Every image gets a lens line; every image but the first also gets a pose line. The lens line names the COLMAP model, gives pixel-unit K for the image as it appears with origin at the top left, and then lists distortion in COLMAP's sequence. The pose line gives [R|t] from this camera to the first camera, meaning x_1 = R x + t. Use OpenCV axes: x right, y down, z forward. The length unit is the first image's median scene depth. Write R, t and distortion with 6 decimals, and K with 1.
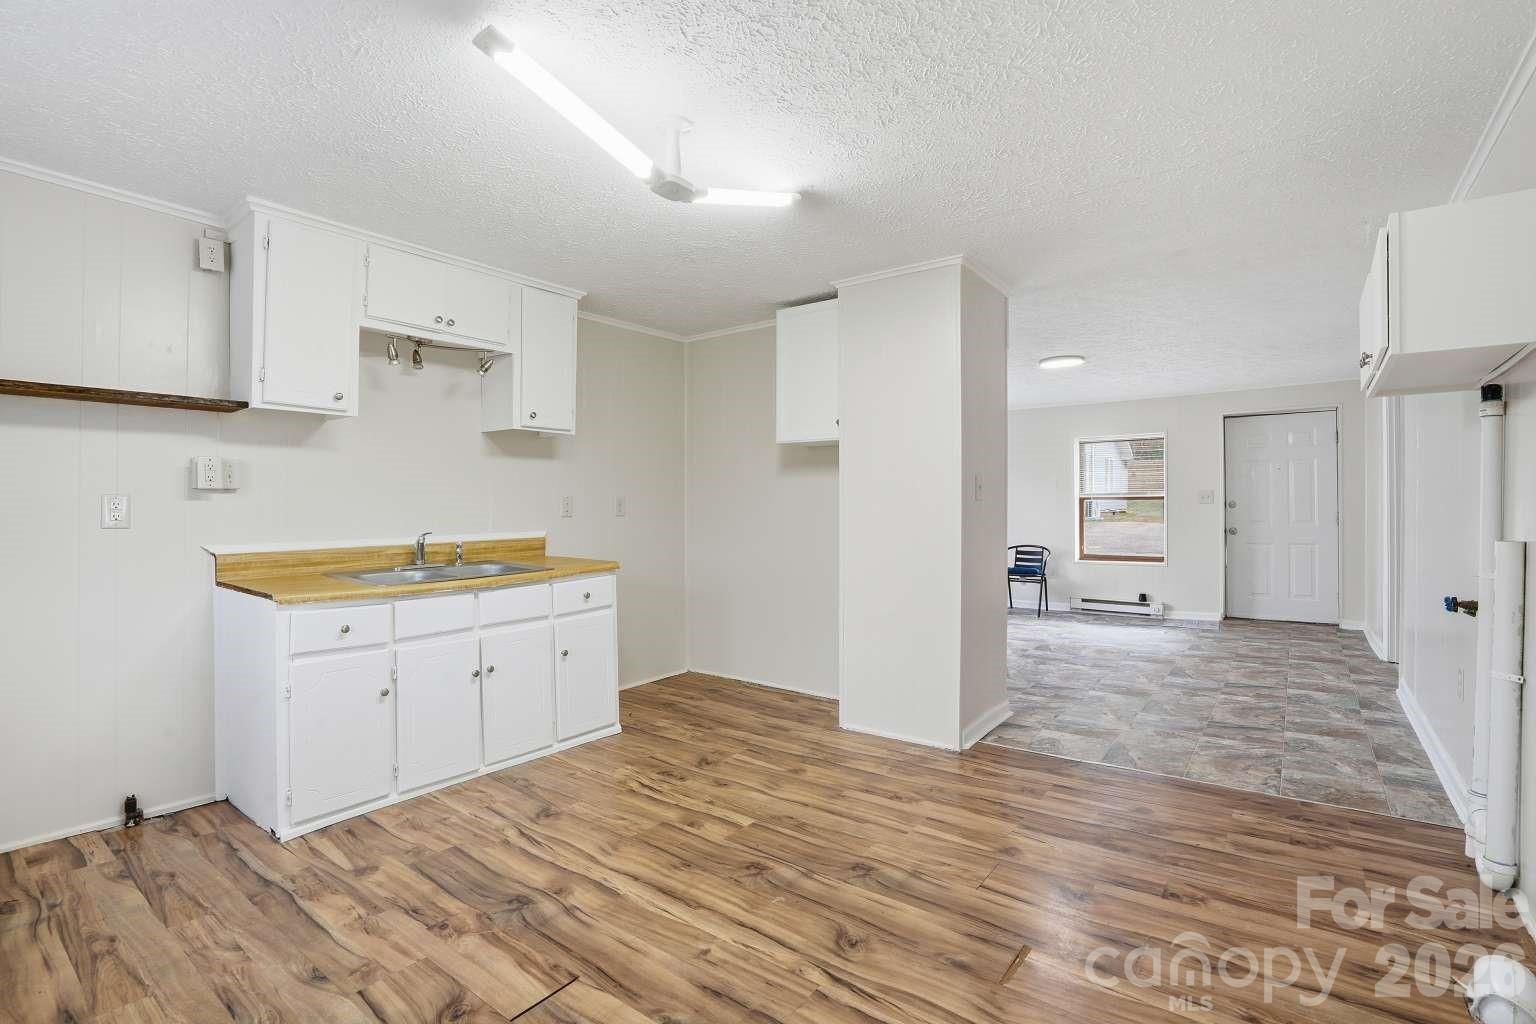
lens RADIAL K [[724.9, 0, 755.2], [0, 724.9, 502.1], [0, 0, 1]] dist [-0.053011, 0.018043]
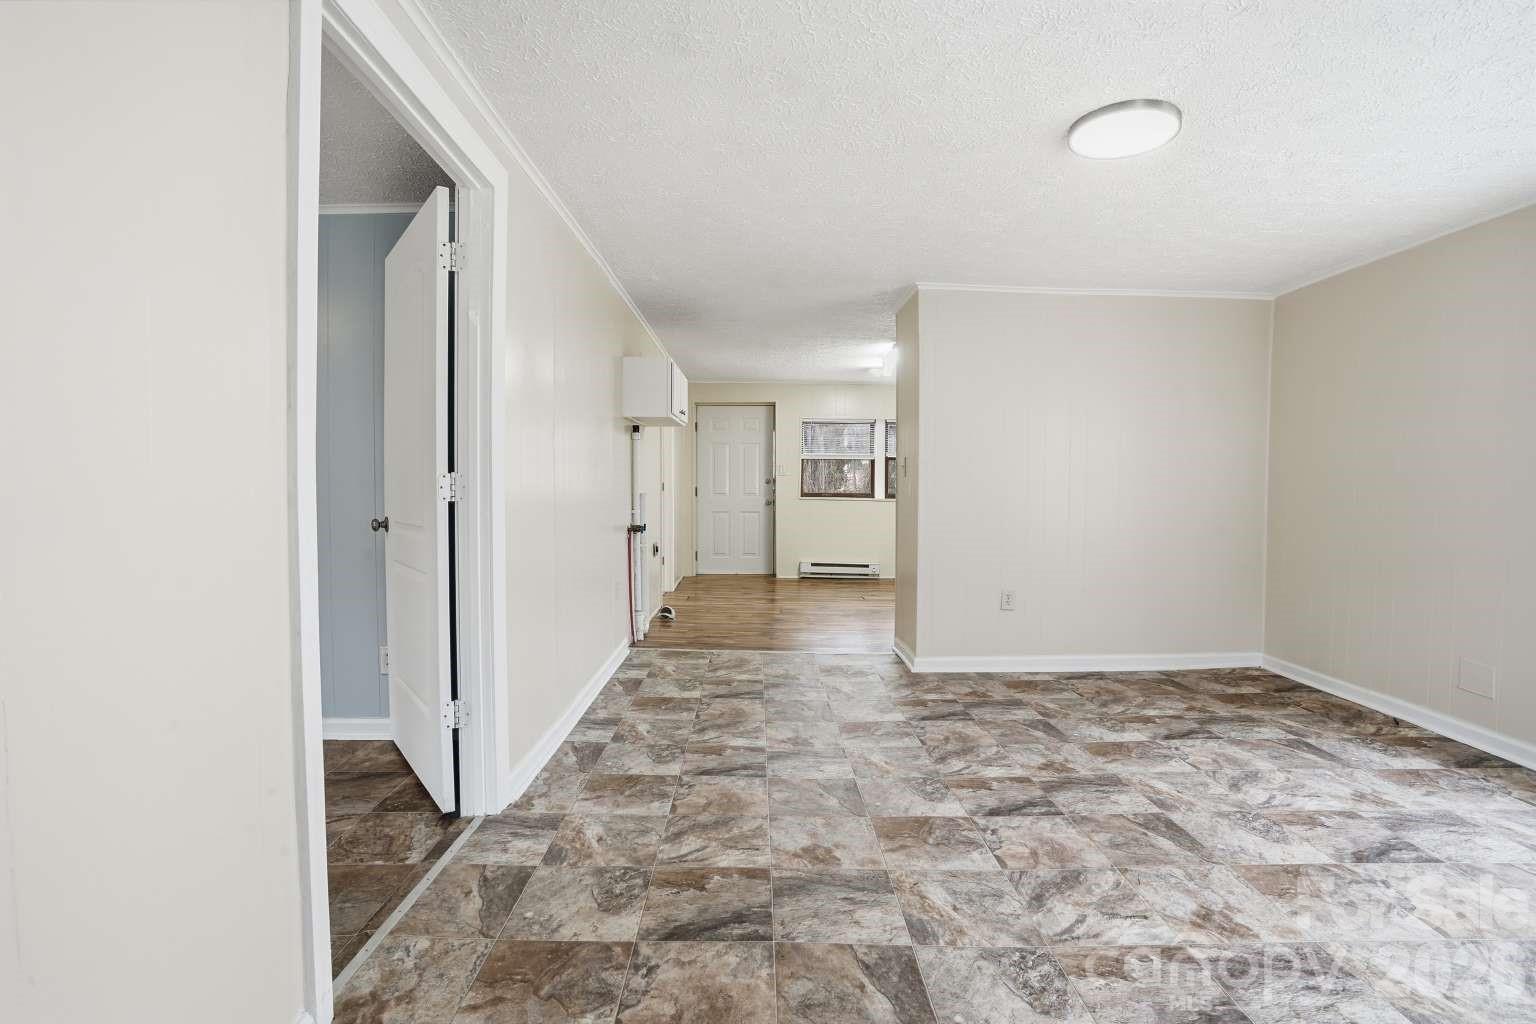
lens RADIAL K [[724.9, 0, 764.7], [0, 724.9, 495.7], [0, 0, 1]] dist [-0.053011, 0.018043]
pose [[-0.791323, 0.010493, -0.611308, 1.401602], [0.003017, 0.999908, 0.013258, 0.016751], [0.611391, 0.008647, -0.791282, 2.035471]]
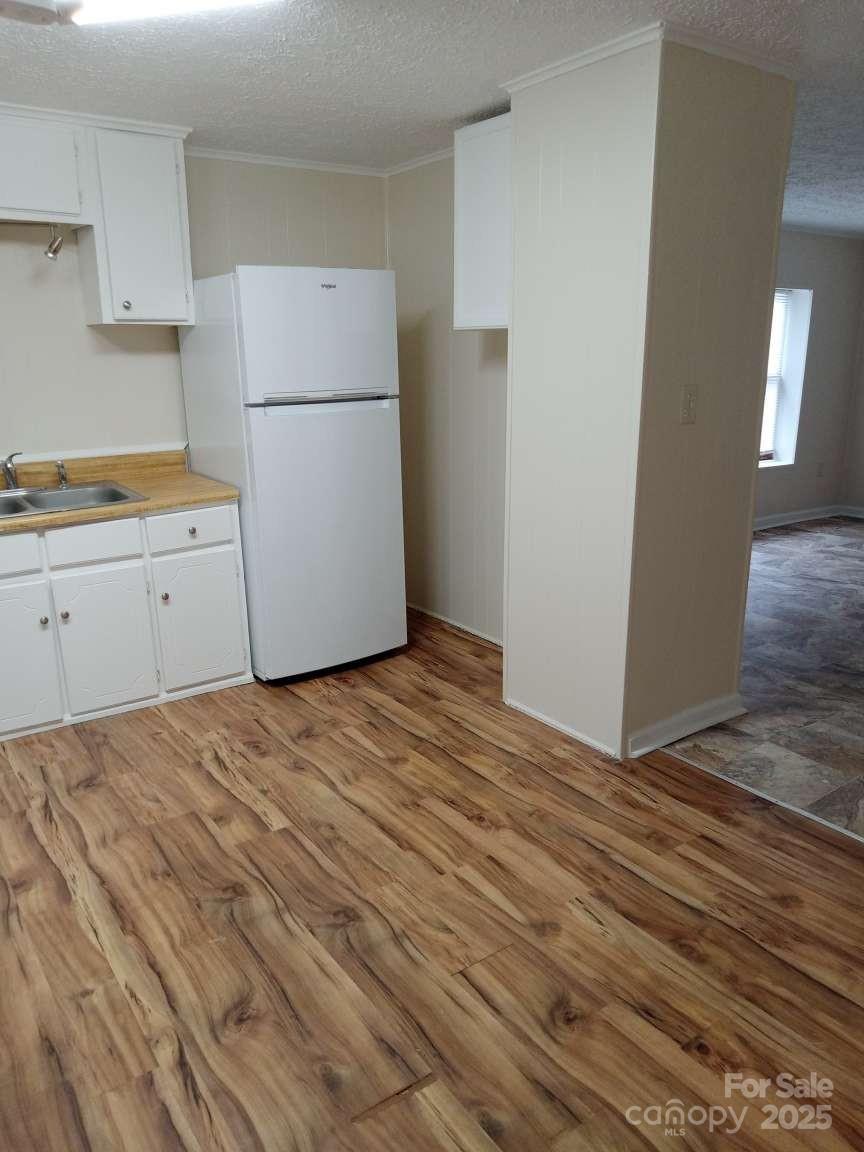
lens RADIAL K [[857.7, 0, 427.0], [0, 857.7, 576.3], [0, 0, 1]] dist [0.034683, -0.039657]
pose [[0.955511, 0.071583, -0.286137, 0.381159], [0.006457, 0.964795, 0.262923, -0.097686], [0.294884, -0.253074, 0.921410, 0.160392]]
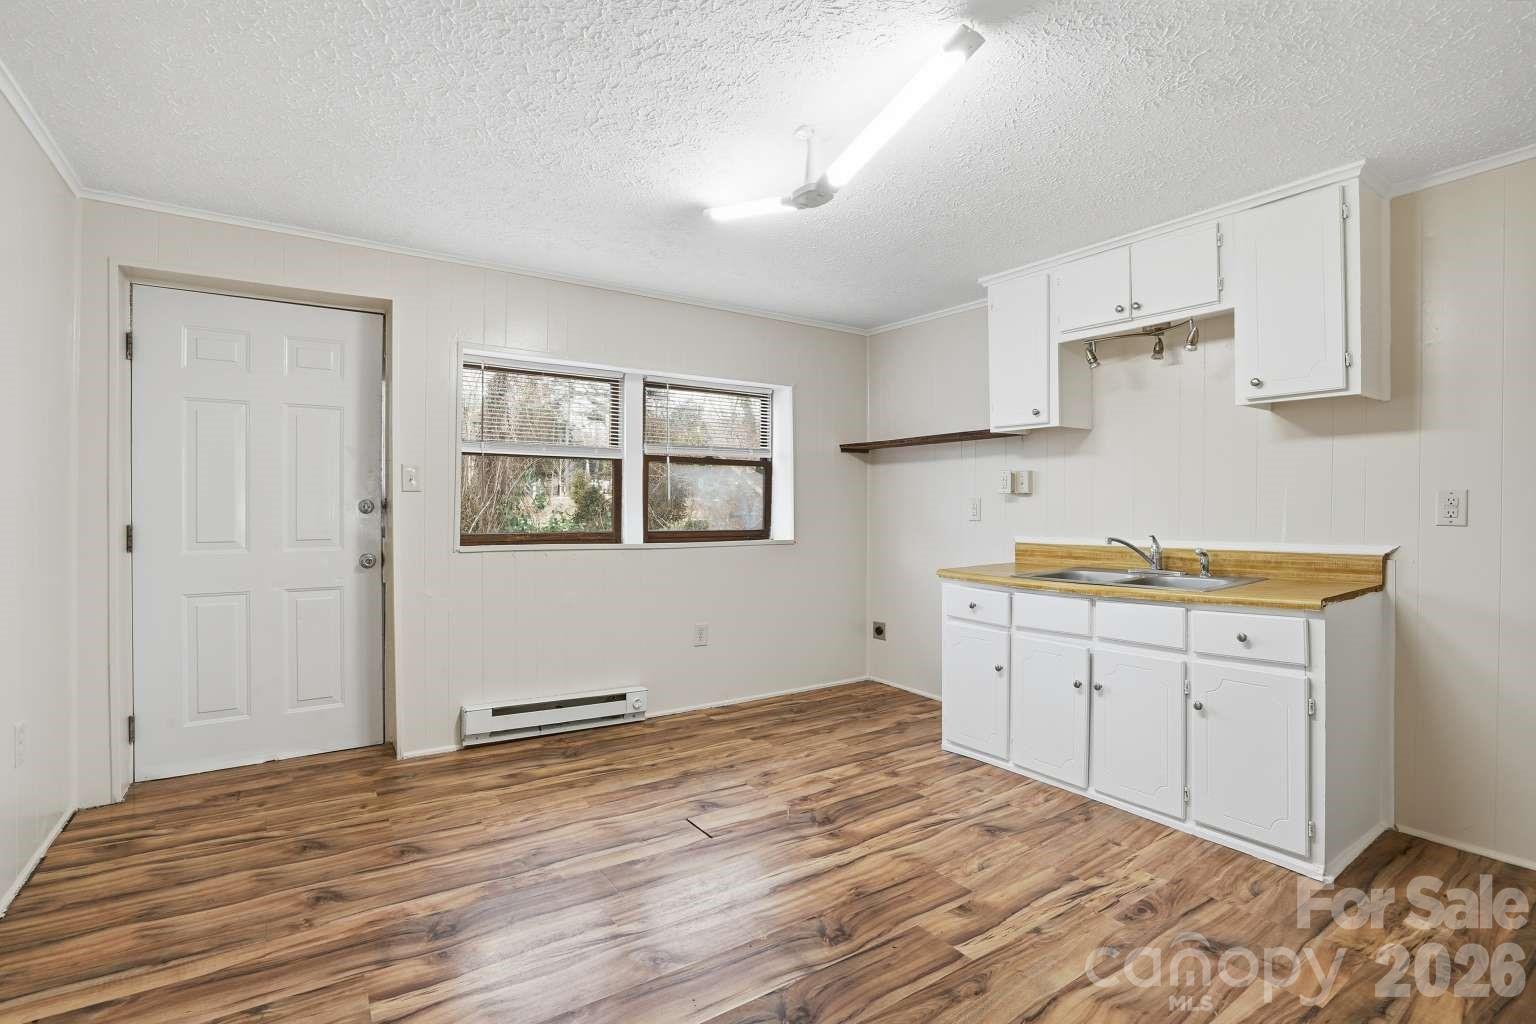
lens RADIAL K [[724.9, 0, 770.1], [0, 724.9, 502.3], [0, 0, 1]] dist [-0.053011, 0.018043]
pose [[-0.303488, -0.002975, -0.952831, 0.642207], [0.004094, 0.999982, -0.004426, 0.001982], [0.952827, -0.005244, -0.303470, 0.914727]]
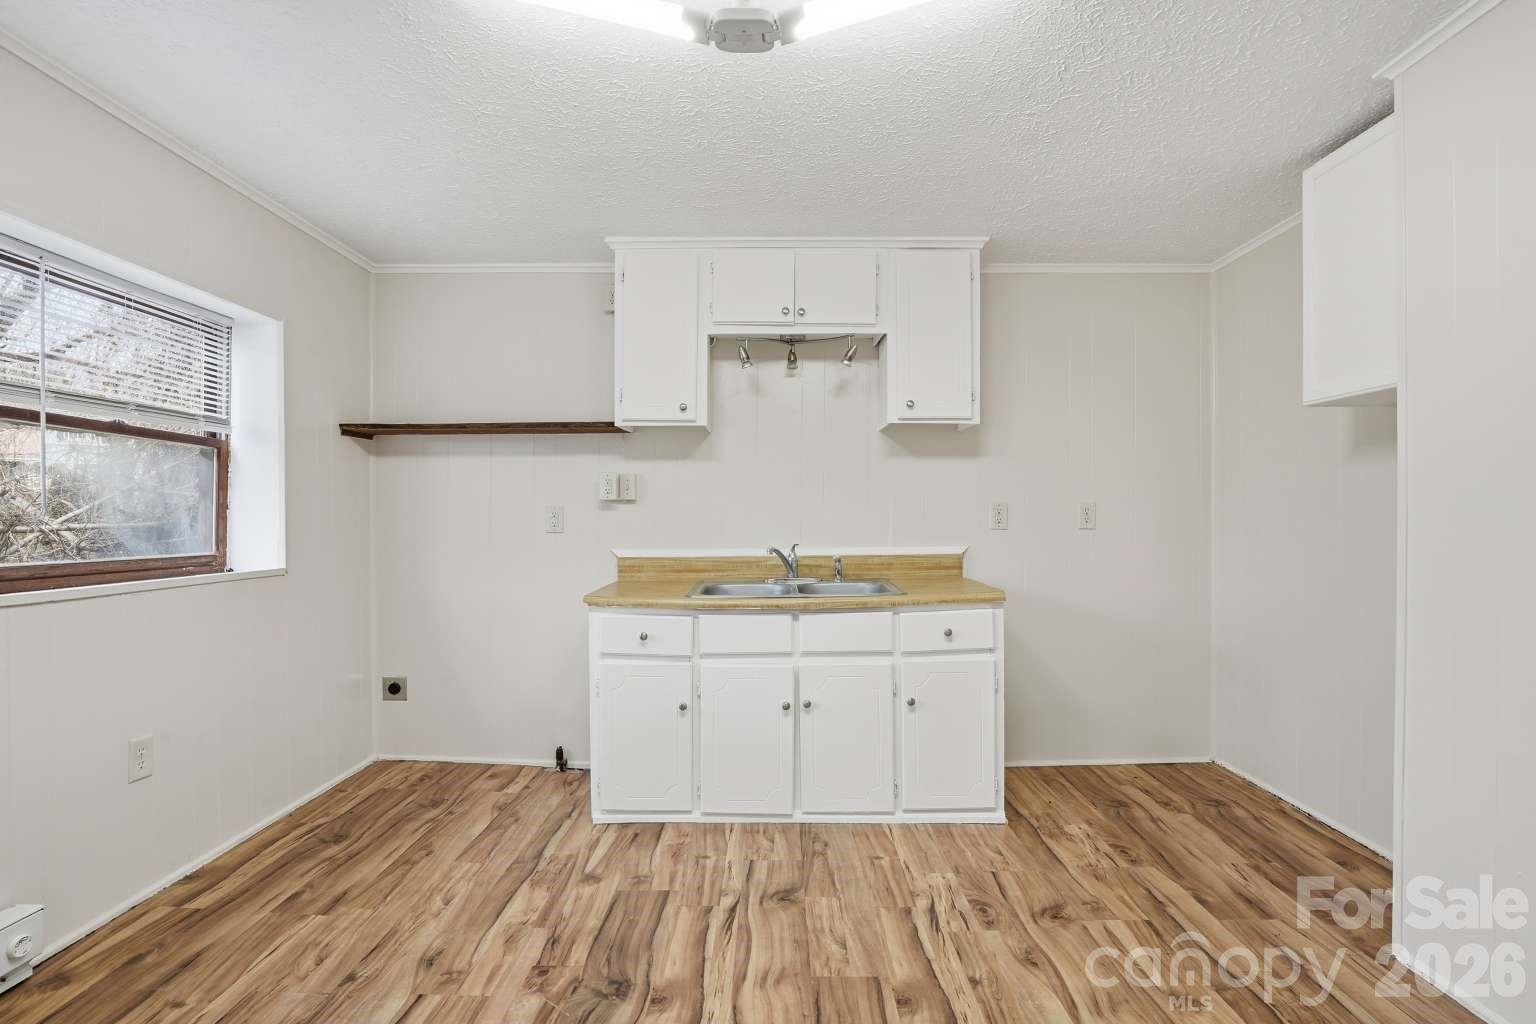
lens RADIAL K [[724.9, 0, 761.5], [0, 724.9, 526.2], [0, 0, 1]] dist [-0.053011, 0.018043]
pose [[0.599810, 0.013299, -0.800032, 0.304585], [0.002453, 0.999827, 0.018460, 0.001902], [0.800138, -0.013035, 0.599674, 0.452522]]
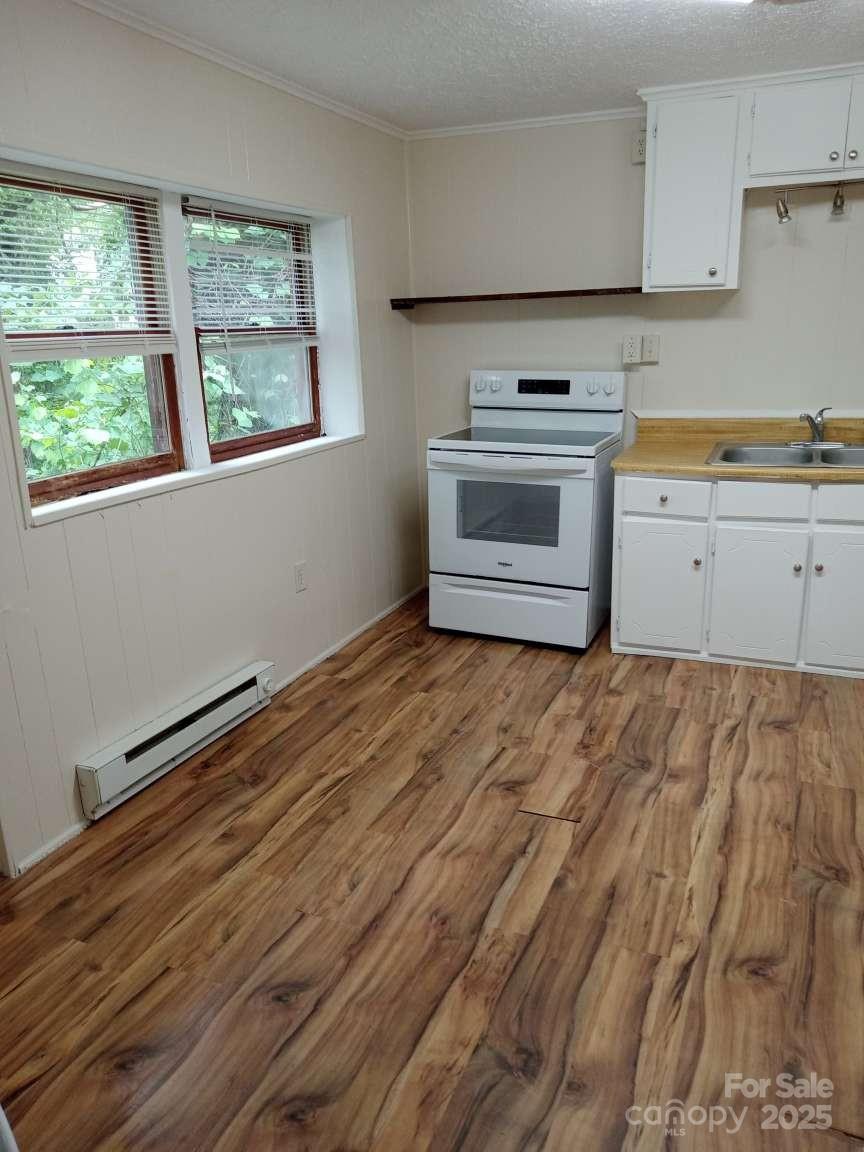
lens RADIAL K [[857.7, 0, 434.6], [0, 857.7, 572.7], [0, 0, 1]] dist [0.034683, -0.039657]
pose [[0.256816, 0.265875, -0.929170, 0.557514], [0.038439, 0.957844, 0.284705, -0.099891], [0.965696, -0.108833, 0.235770, 0.270273]]
